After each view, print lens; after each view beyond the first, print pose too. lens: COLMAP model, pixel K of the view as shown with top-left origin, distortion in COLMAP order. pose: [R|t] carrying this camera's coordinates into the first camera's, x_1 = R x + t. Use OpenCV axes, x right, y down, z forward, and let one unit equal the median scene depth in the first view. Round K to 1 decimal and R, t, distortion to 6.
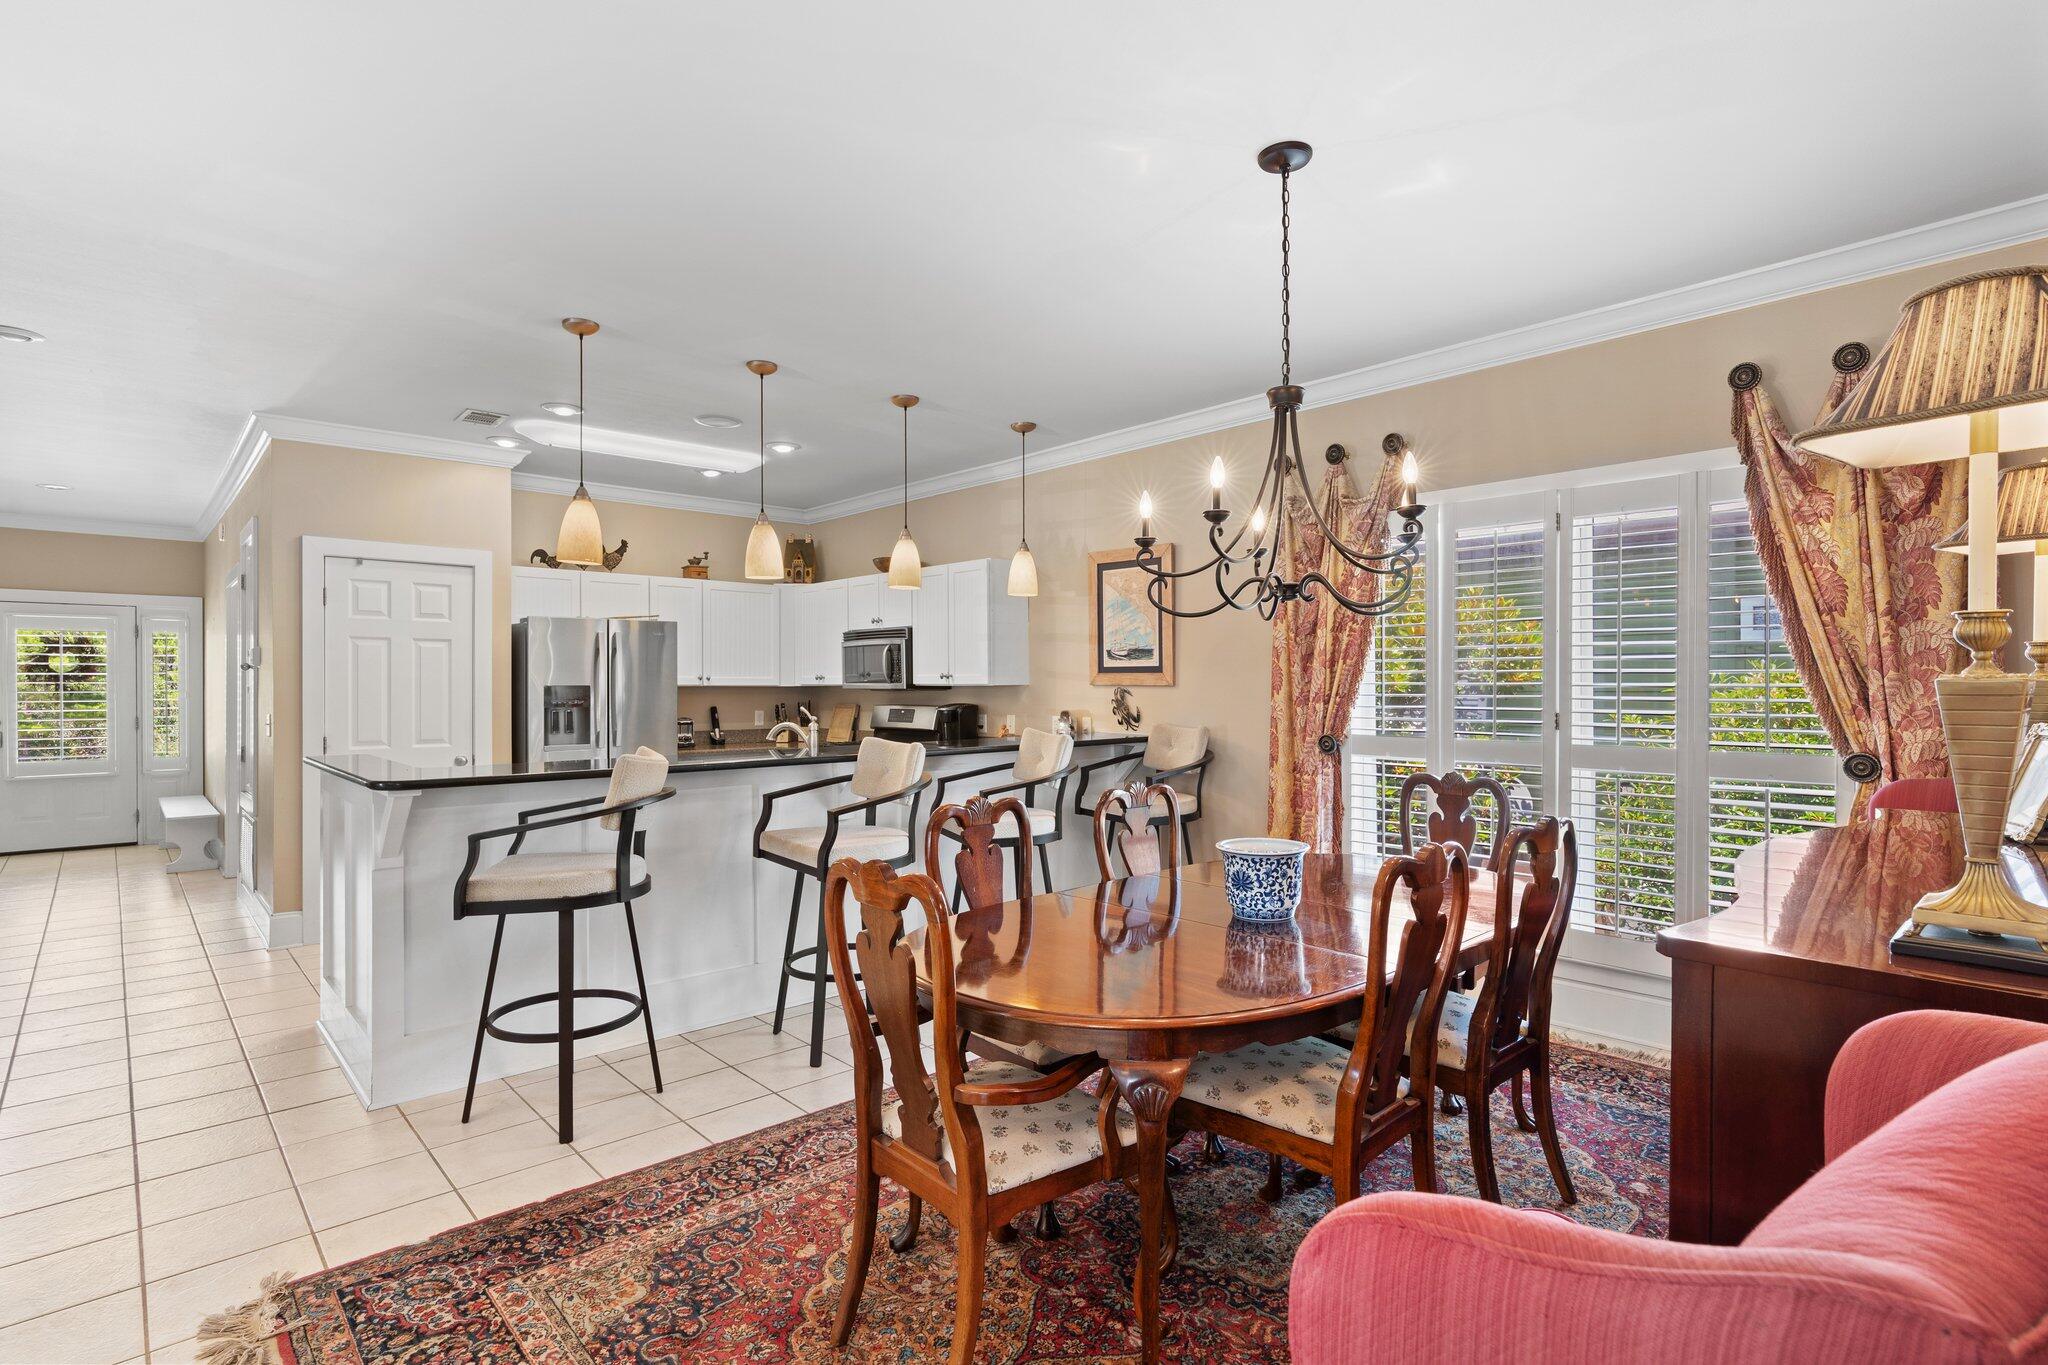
lens RADIAL K [[1012.0, 0, 1024.4], [0, 1012.0, 696.8], [0, 0, 1]] dist [0.000835, 0.000253]
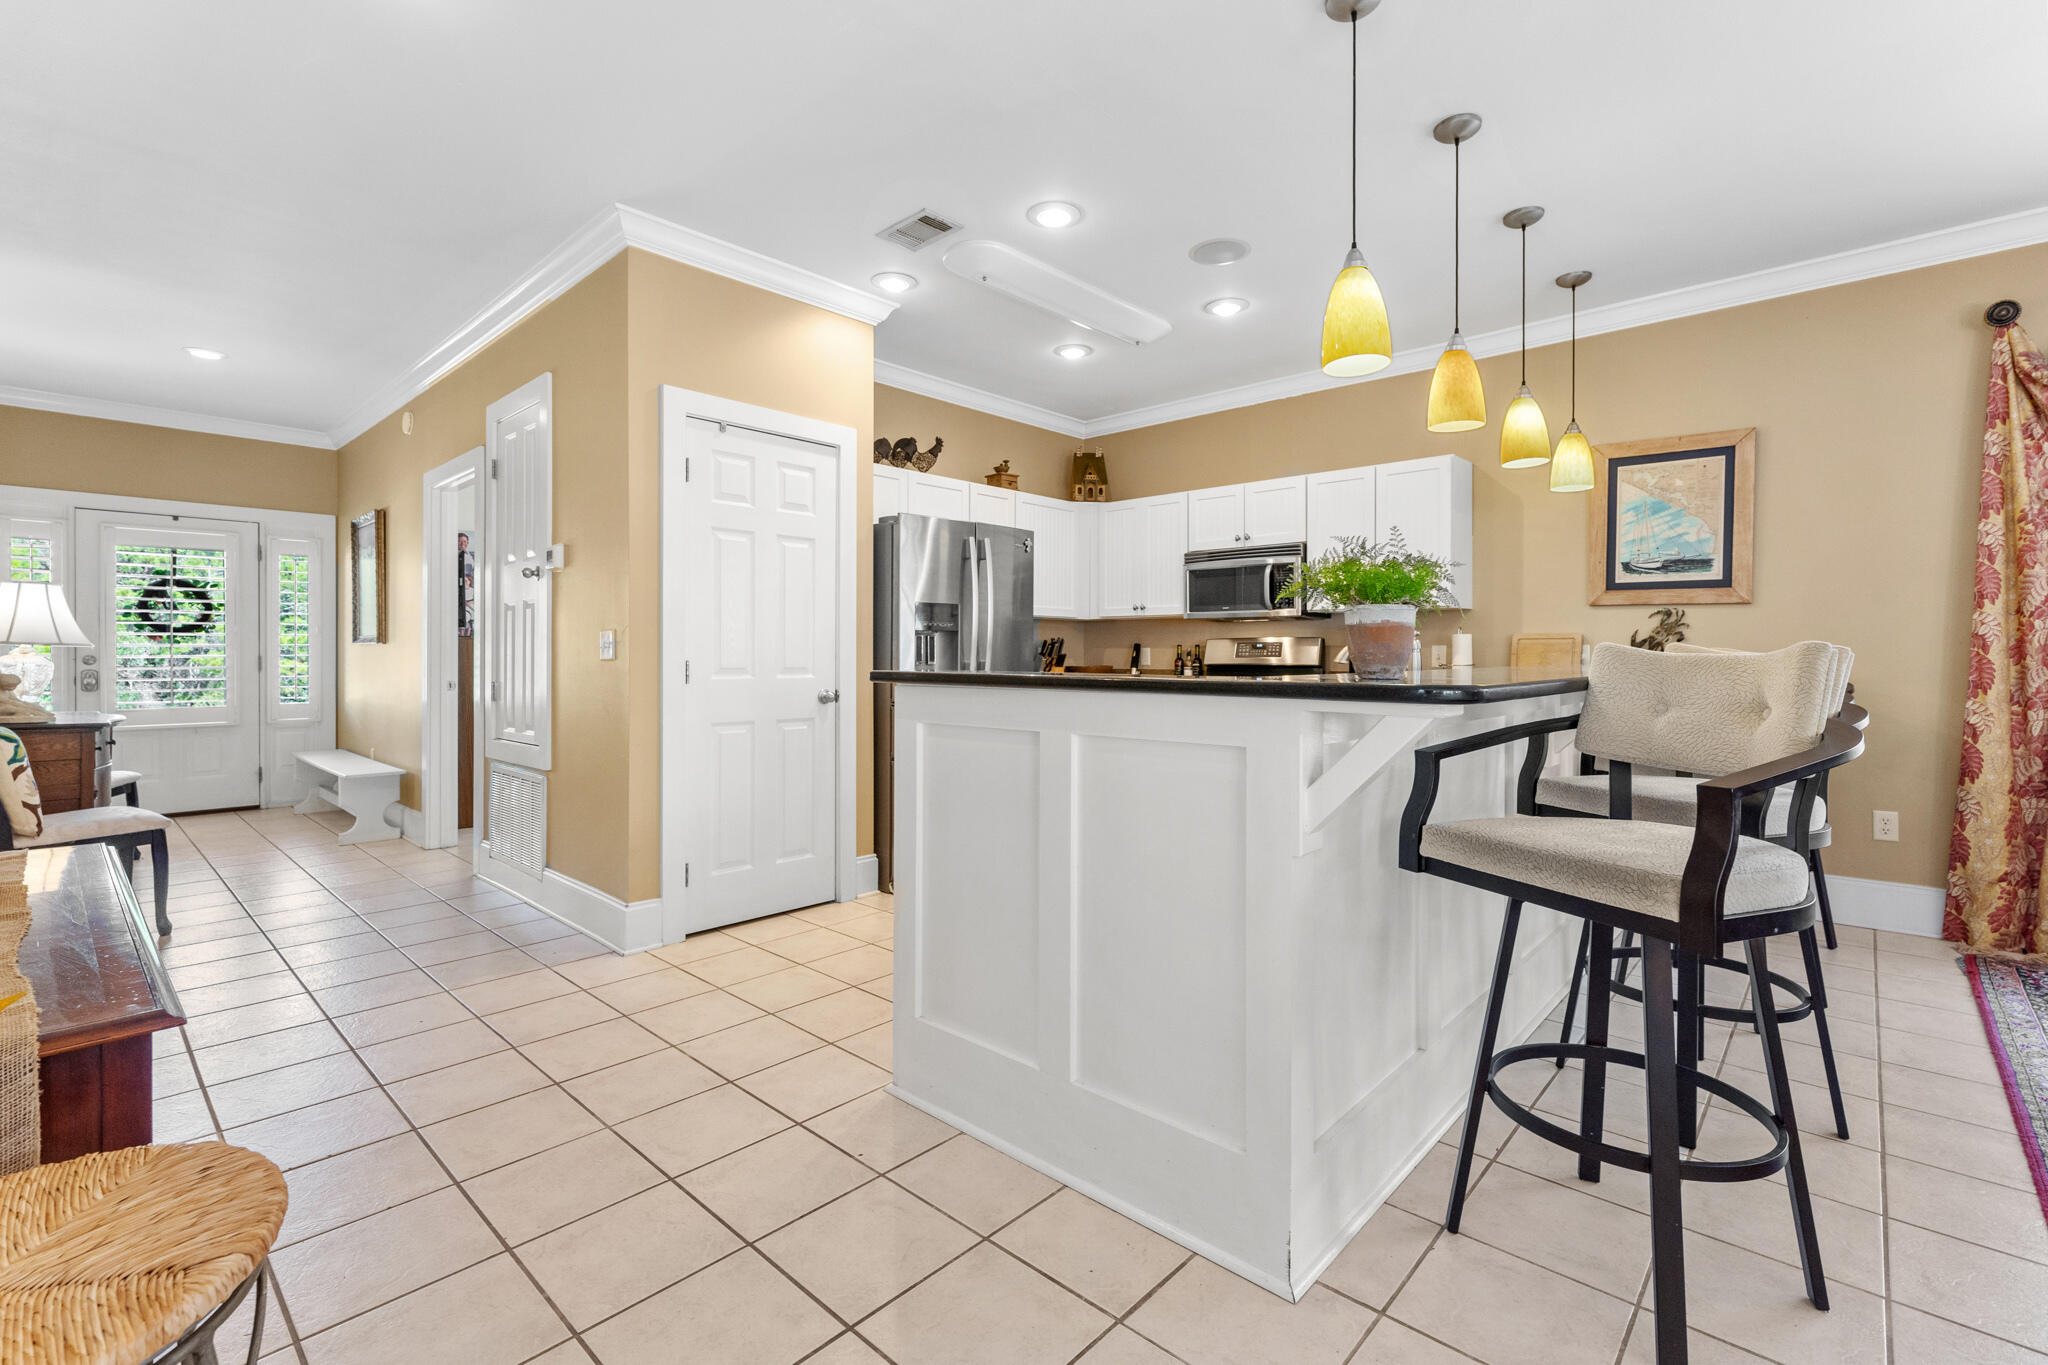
lens RADIAL K [[898.7, 0, 1021.3], [0, 898.7, 657.8], [0, 0, 1]] dist [0.000154, 0.000080]
pose [[0.996468, 0.002256, 0.083939, -0.411924], [-0.001833, 0.999985, -0.005108, 0.031770], [-0.083950, 0.004936, 0.996458, 0.272844]]
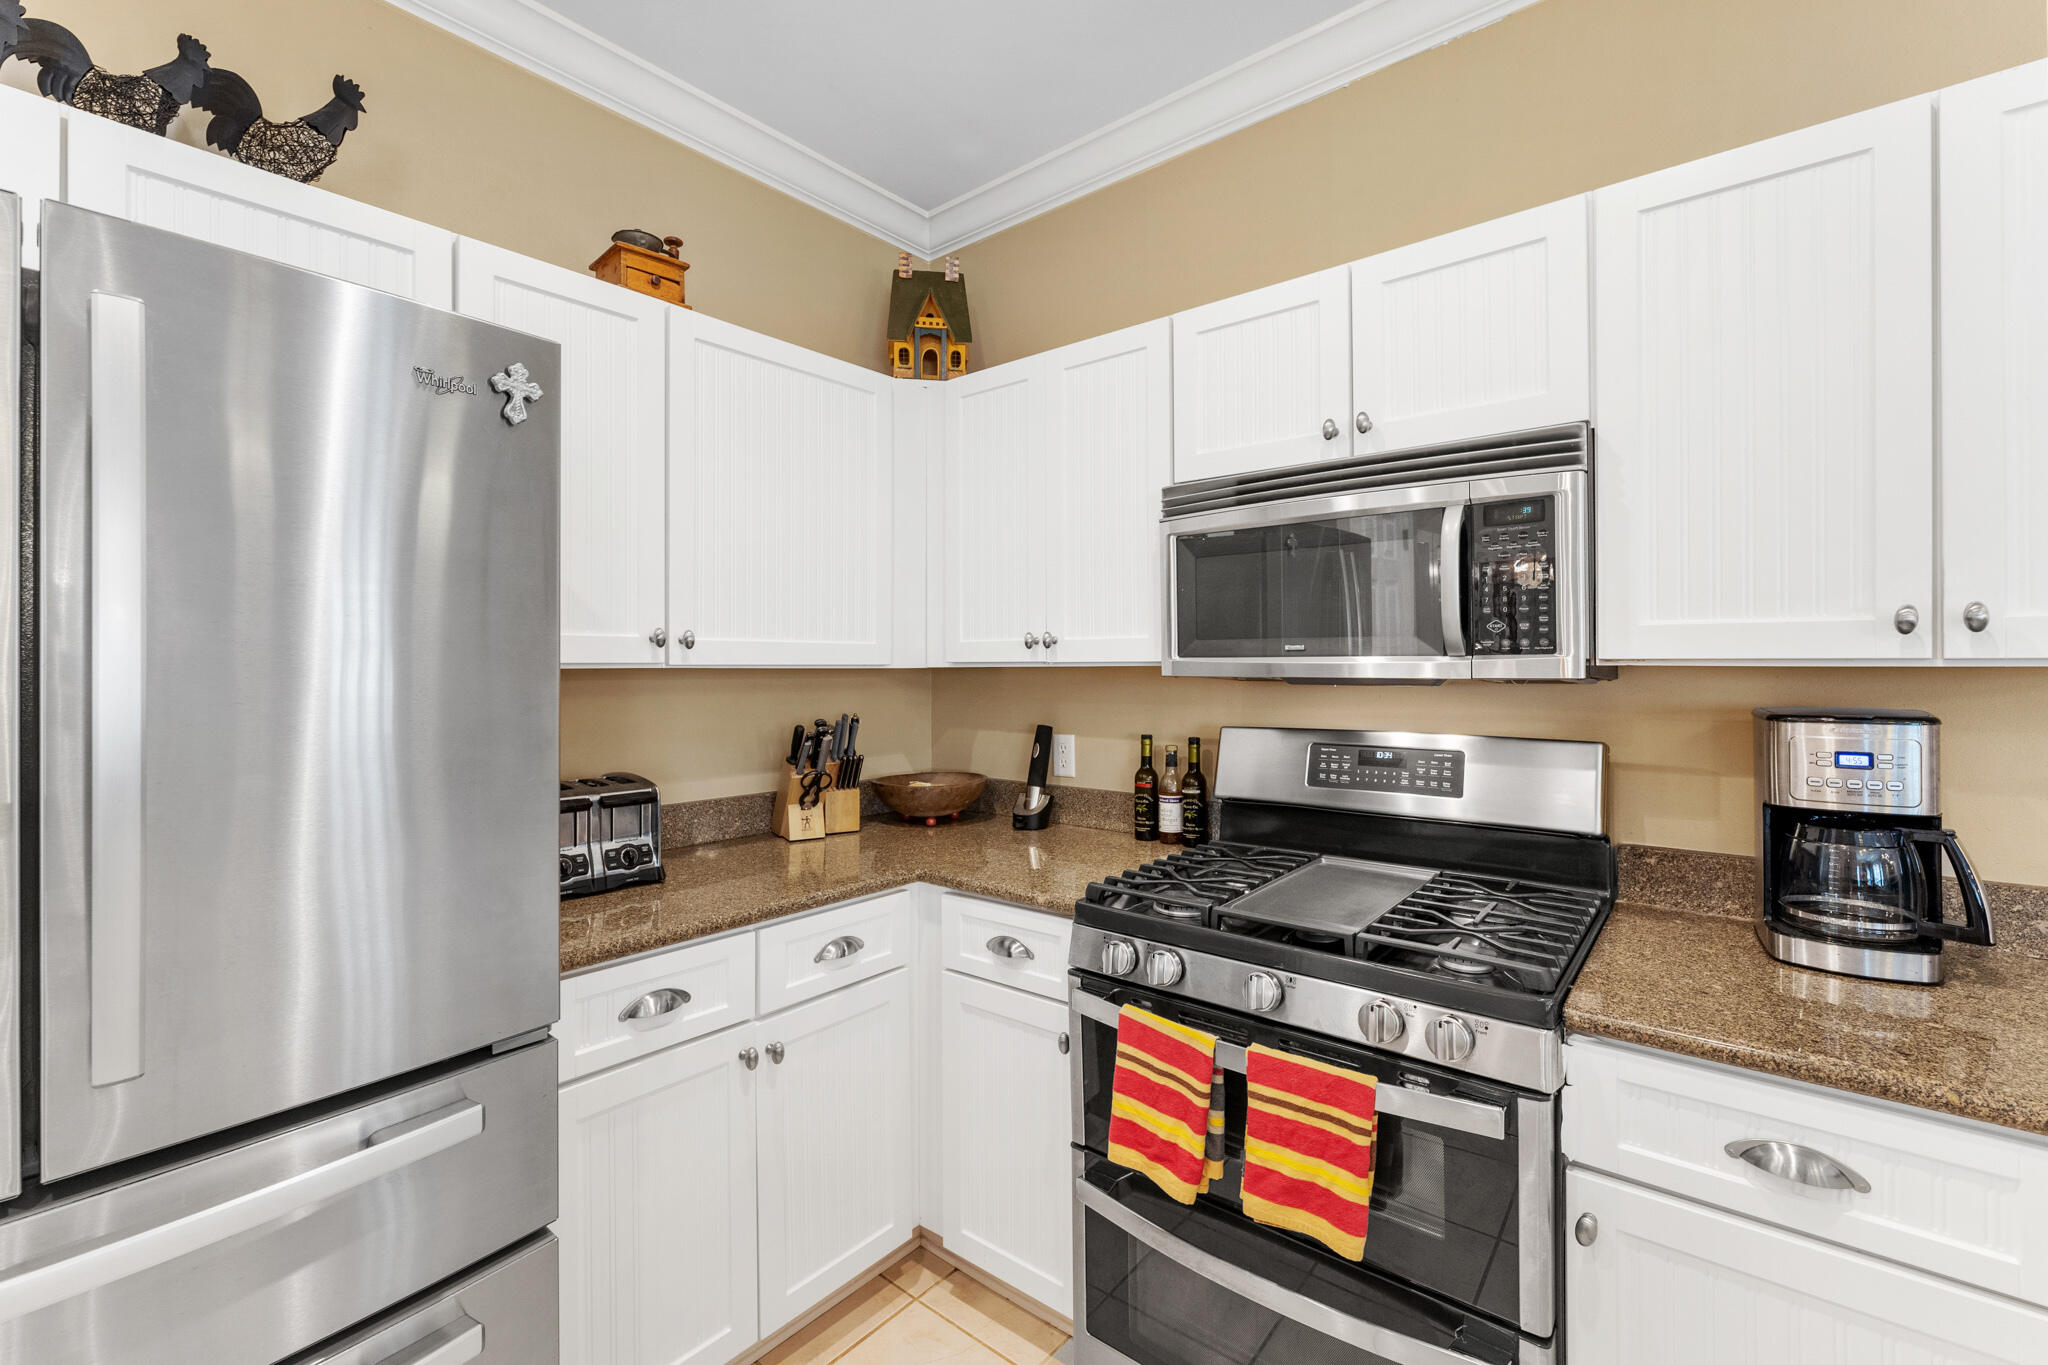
lens RADIAL K [[870.7, 0, 1016.9], [0, 870.7, 663.3], [0, 0, 1]] dist [-0.000376, 0.000155]
pose [[0.991941, -0.001918, 0.126688, -0.274944], [0.003157, 0.999949, -0.009580, -0.010030], [-0.126663, 0.009903, 0.991896, 0.813709]]
